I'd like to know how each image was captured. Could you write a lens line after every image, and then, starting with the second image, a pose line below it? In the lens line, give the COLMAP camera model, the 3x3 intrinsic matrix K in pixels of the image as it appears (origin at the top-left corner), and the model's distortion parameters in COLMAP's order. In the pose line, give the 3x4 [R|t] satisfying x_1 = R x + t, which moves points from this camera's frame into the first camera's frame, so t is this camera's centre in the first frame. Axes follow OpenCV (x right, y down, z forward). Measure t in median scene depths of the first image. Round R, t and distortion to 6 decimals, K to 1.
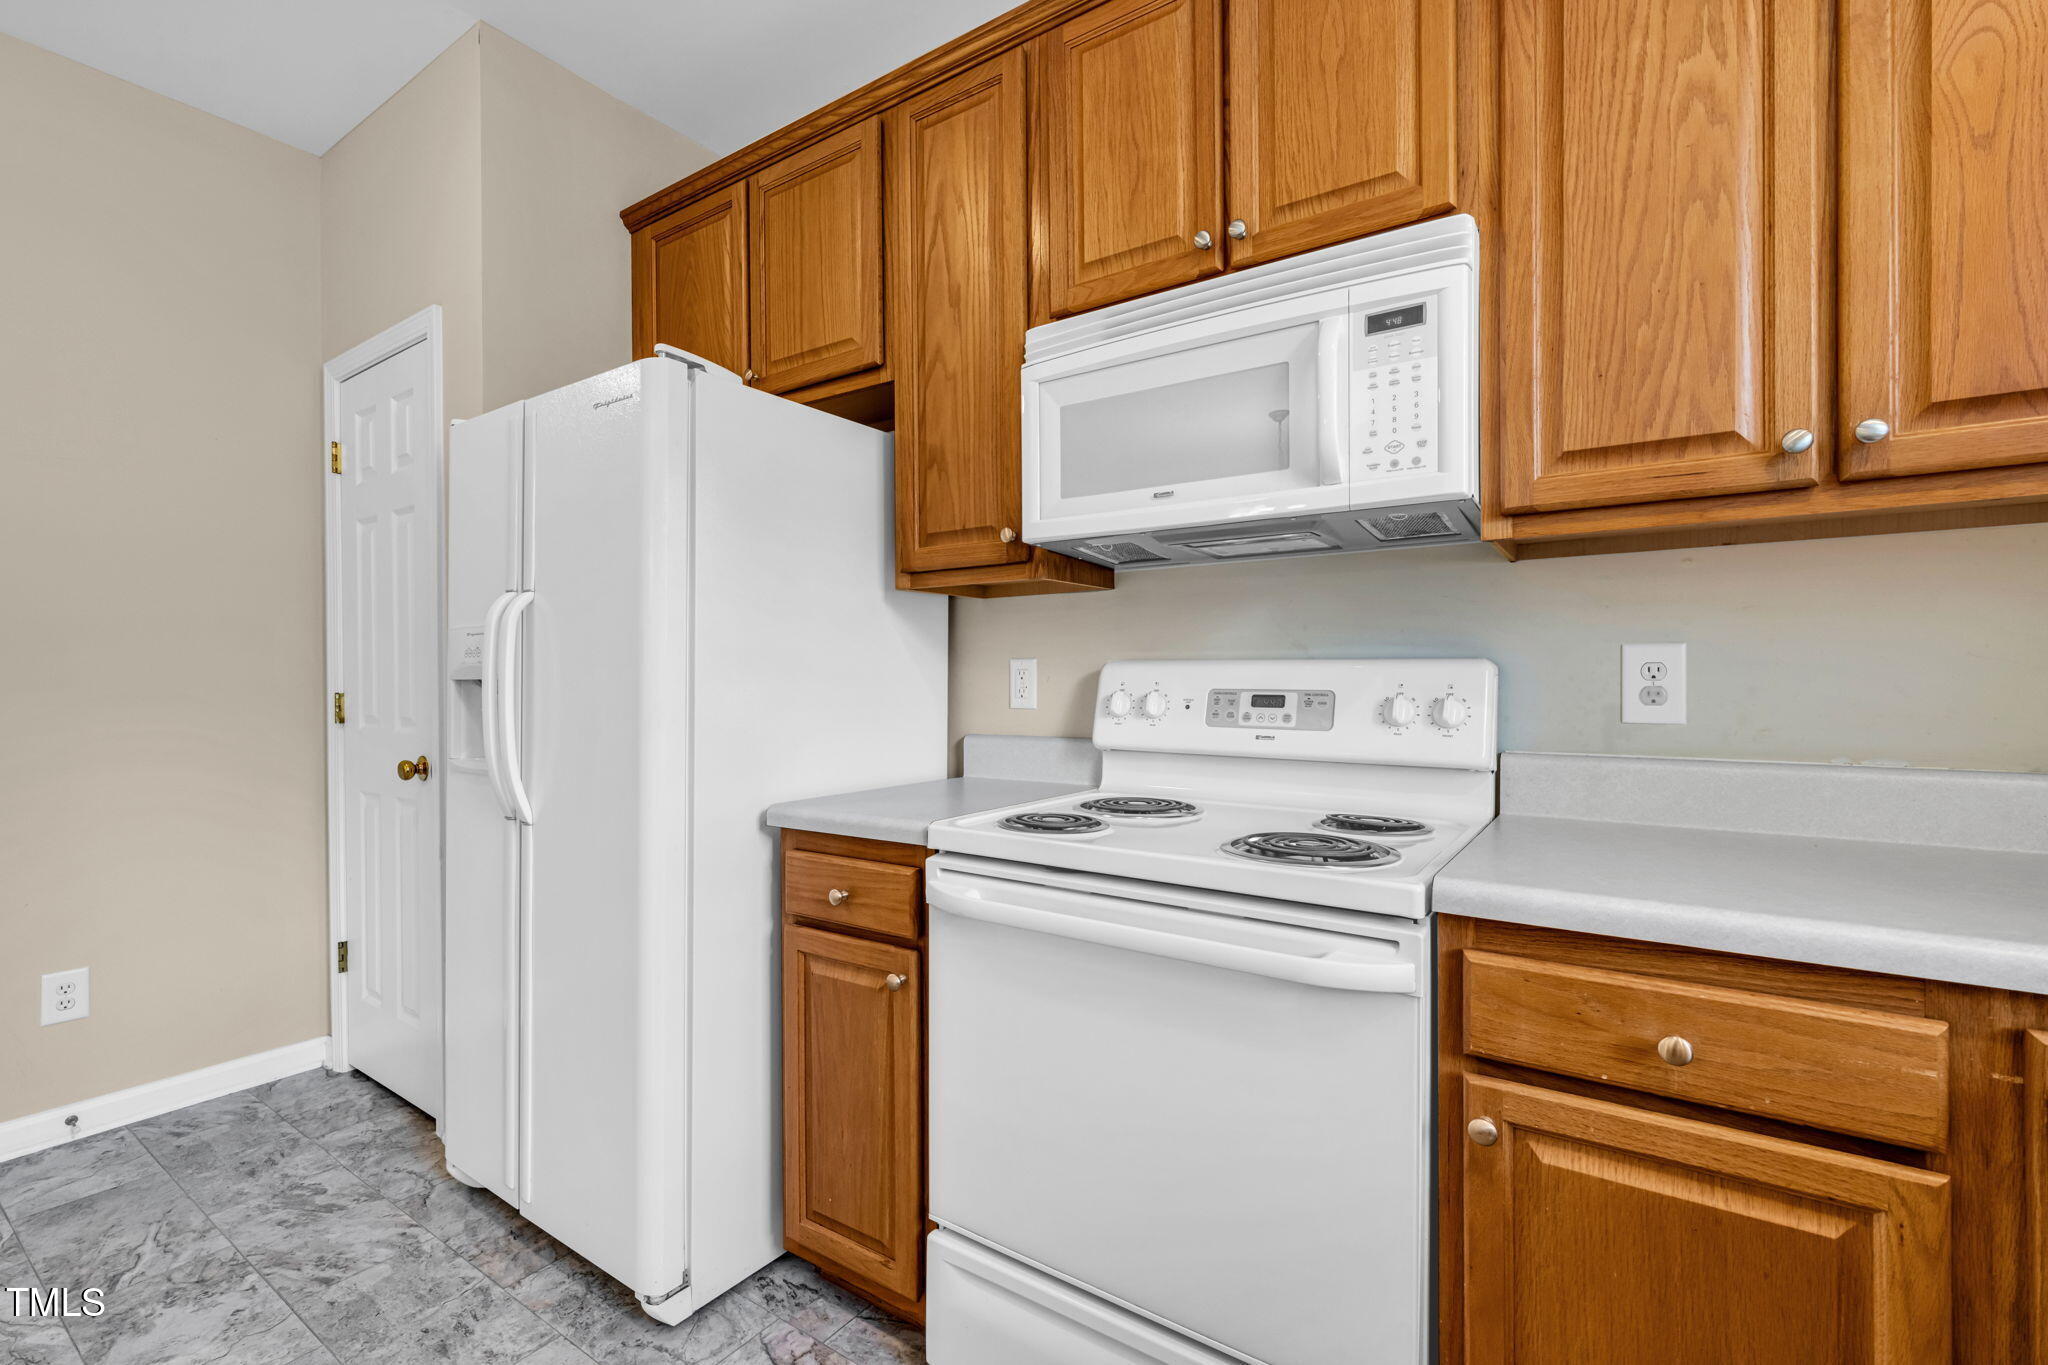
lens RADIAL K [[910.4, 0, 1012.0], [0, 910.4, 682.4], [0, 0, 1]] dist [-0.004031, 0.002135]
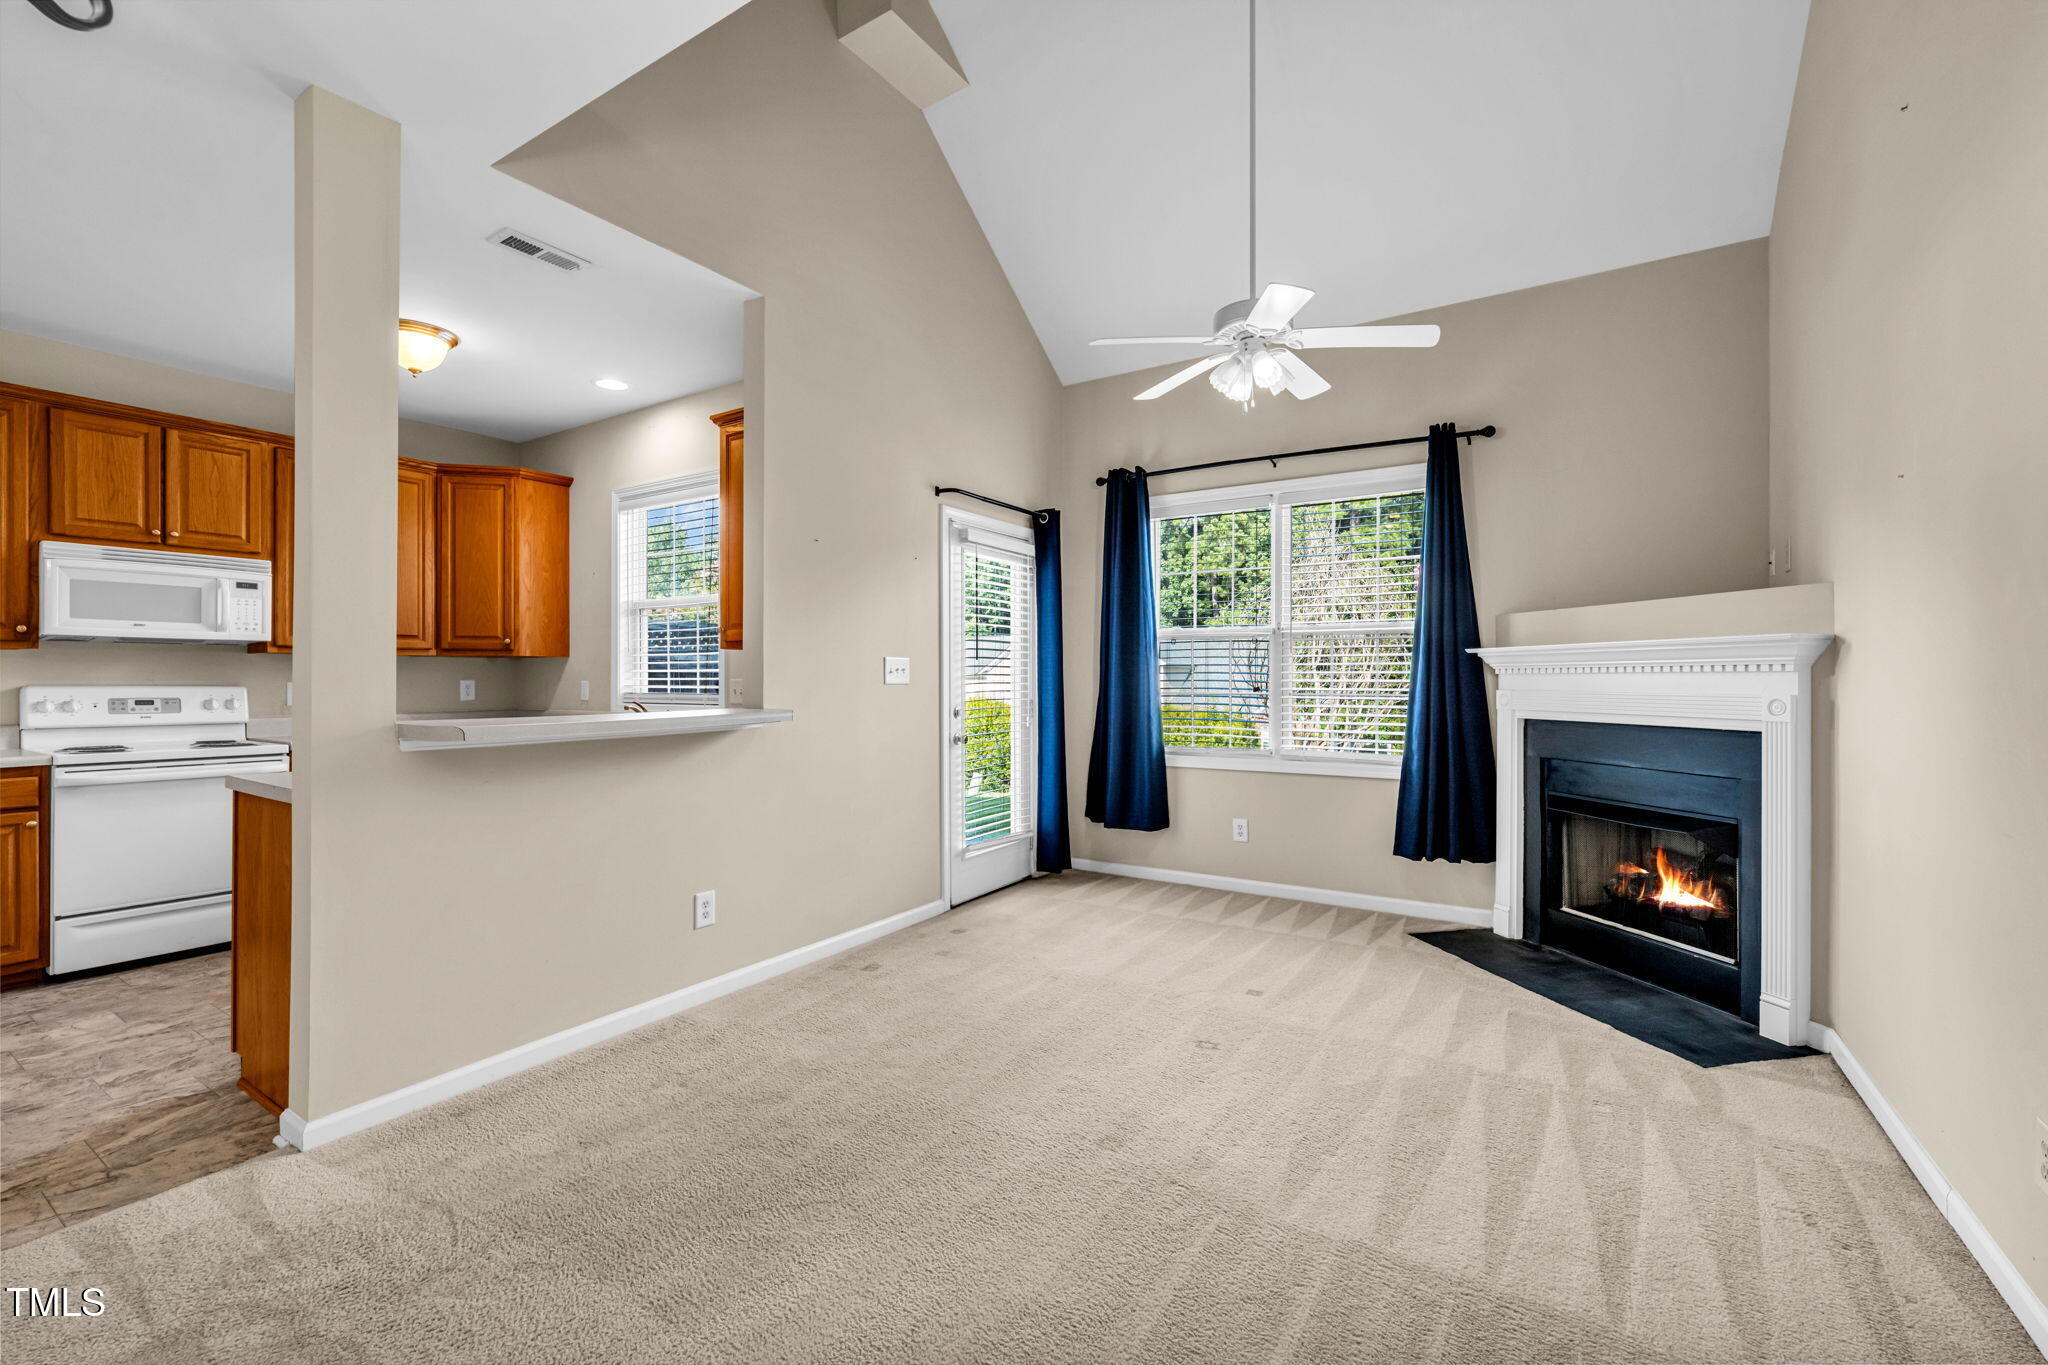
lens RADIAL K [[862.8, 0, 1025.3], [0, 862.8, 678.7], [0, 0, 1]] dist [-0.005308, 0.001806]
pose [[-0.046492, 0.002705, 0.998915, -2.391387], [0.002904, 0.999992, -0.002572, -0.034634], [-0.998914, 0.002781, -0.046499, -1.423492]]
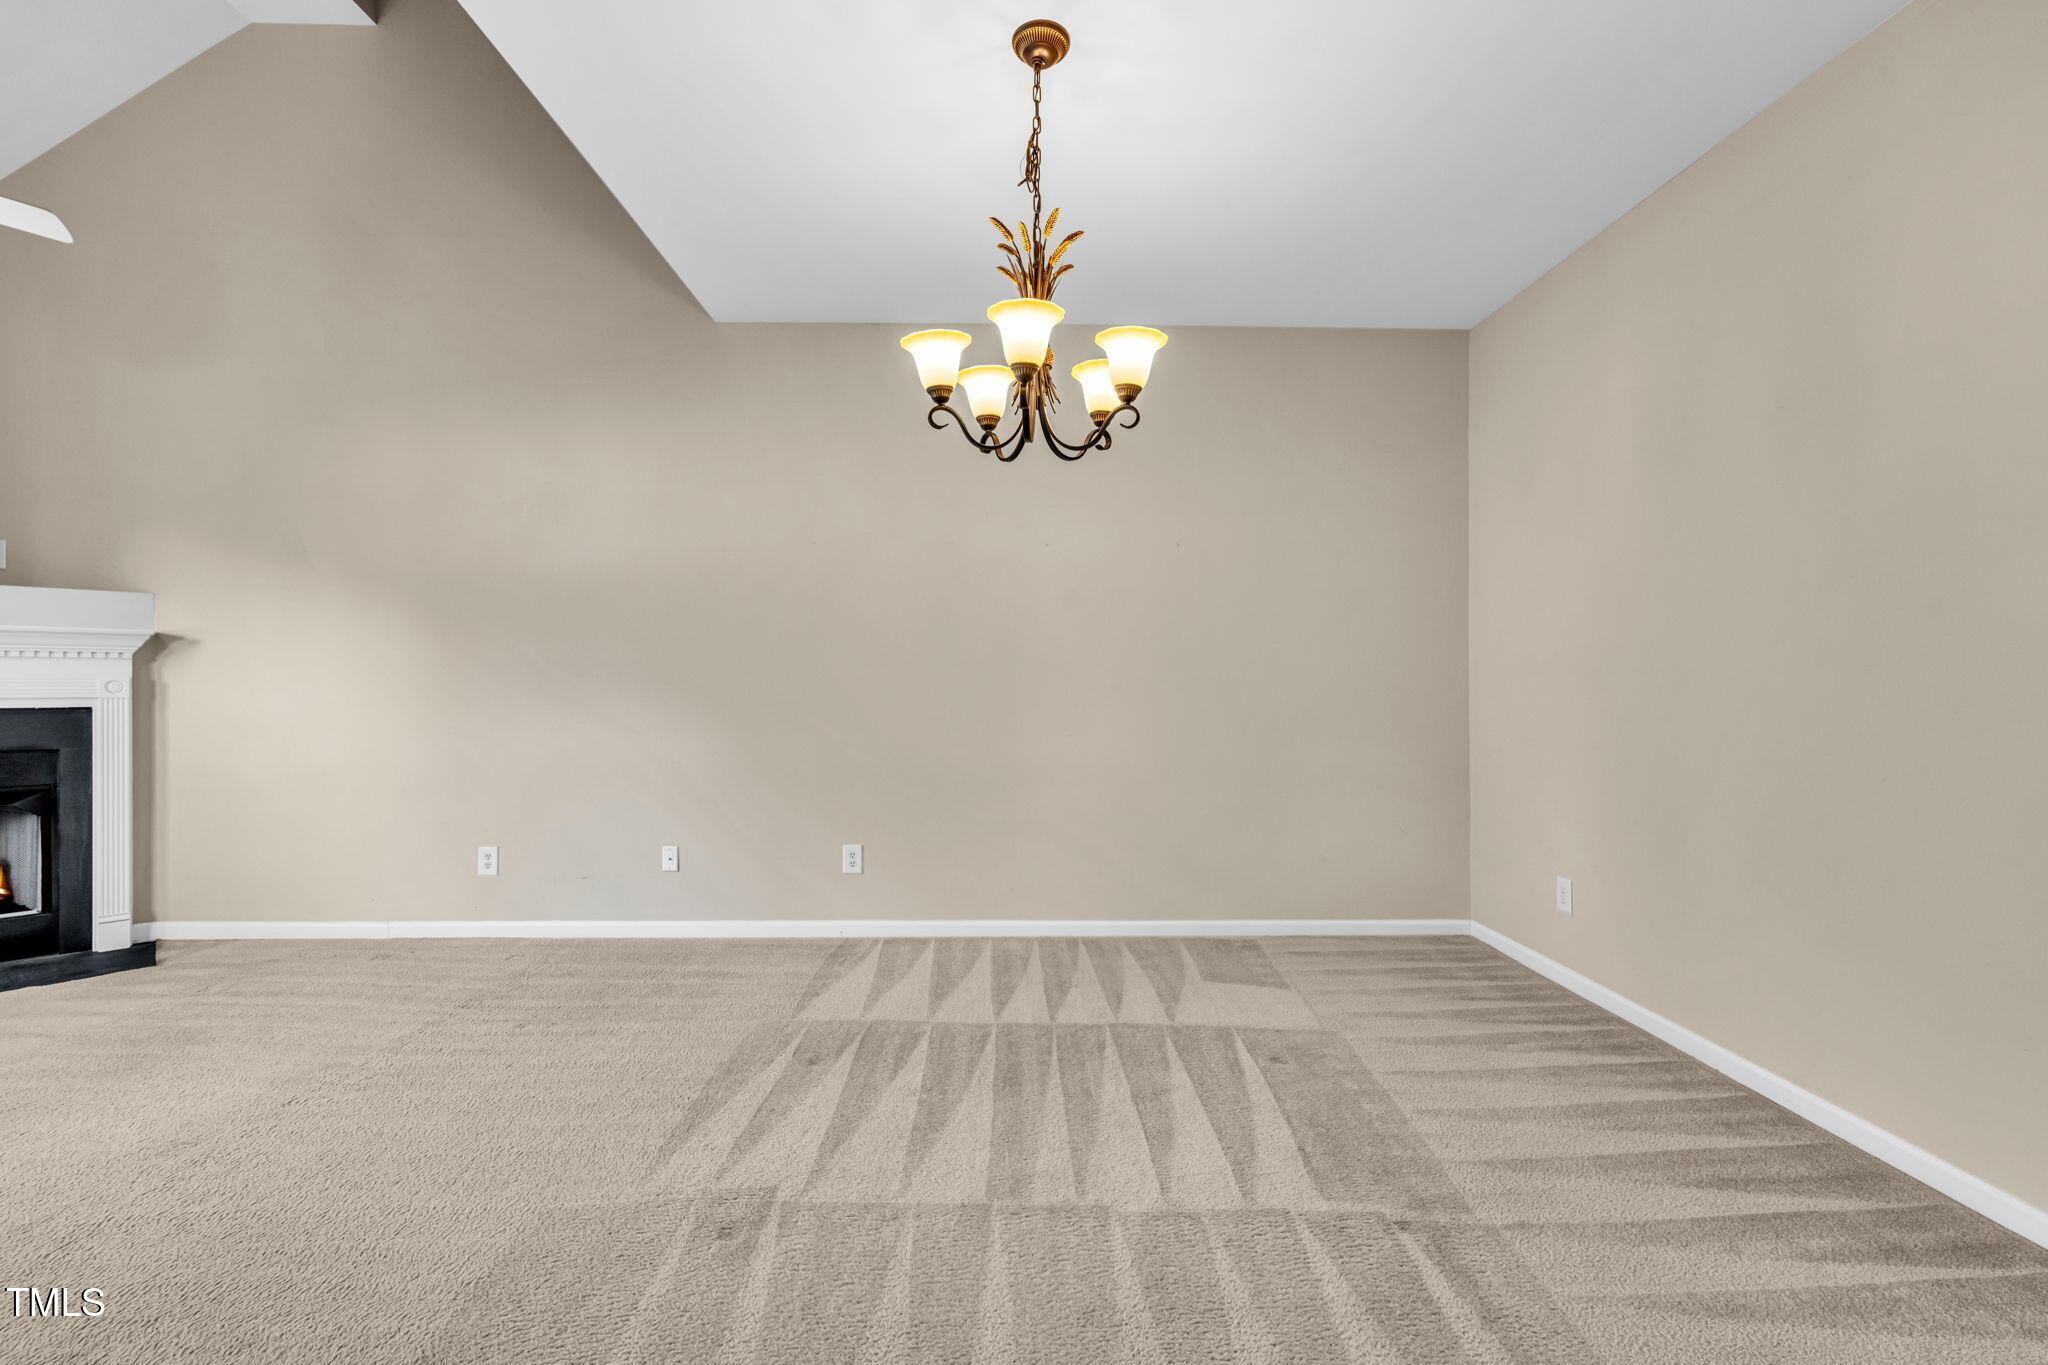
lens RADIAL K [[862.8, 0, 1041.4], [0, 862.8, 654.6], [0, 0, 1]] dist [-0.005308, 0.001806]
pose [[-0.799665, -0.017438, -0.600193, -1.205082], [-0.005028, 0.999738, -0.022348, -0.023753], [0.600425, -0.014853, -0.799543, 0.326679]]
